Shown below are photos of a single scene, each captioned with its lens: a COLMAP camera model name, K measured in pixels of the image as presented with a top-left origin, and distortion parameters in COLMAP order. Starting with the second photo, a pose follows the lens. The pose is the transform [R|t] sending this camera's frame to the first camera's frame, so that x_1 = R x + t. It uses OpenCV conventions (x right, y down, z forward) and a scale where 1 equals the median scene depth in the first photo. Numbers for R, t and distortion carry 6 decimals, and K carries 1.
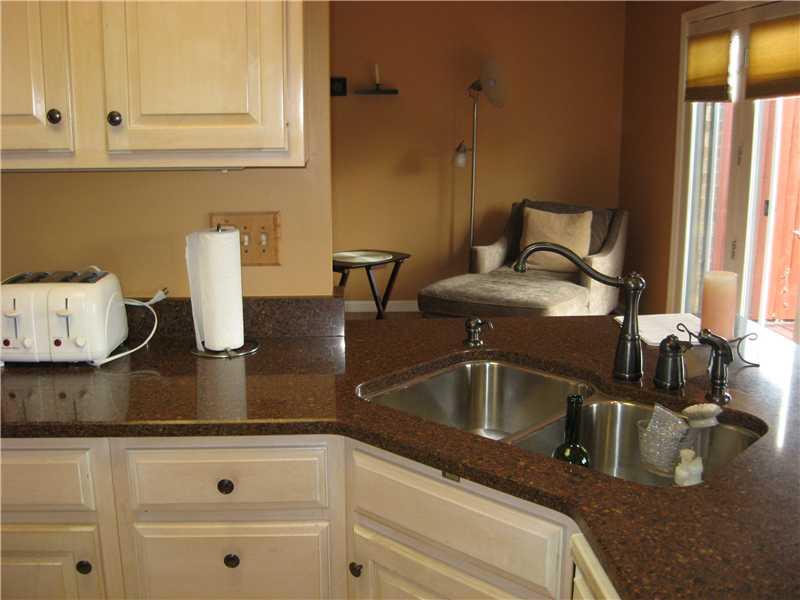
lens RADIAL K [[854.3, 0, 399.9], [0, 854.3, 300.7], [0, 0, 1]] dist [-0.128051, 0.000000]
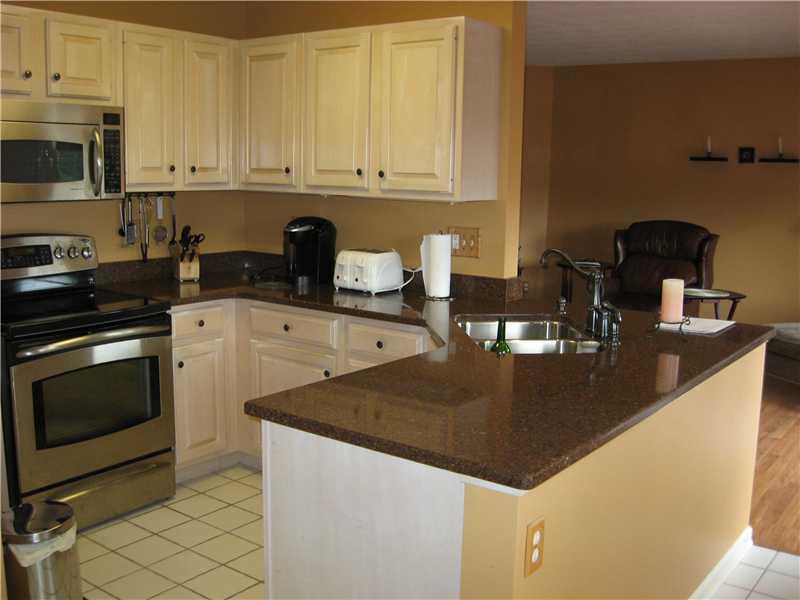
lens RADIAL K [[854.3, 0, 399.2], [0, 854.3, 300.4], [0, 0, 1]] dist [-0.128051, 0.000000]
pose [[0.765160, 0.114963, -0.633494, 0.968893], [-0.155558, 0.987789, -0.008630, 0.097589], [0.624766, 0.105148, 0.773700, -0.538143]]
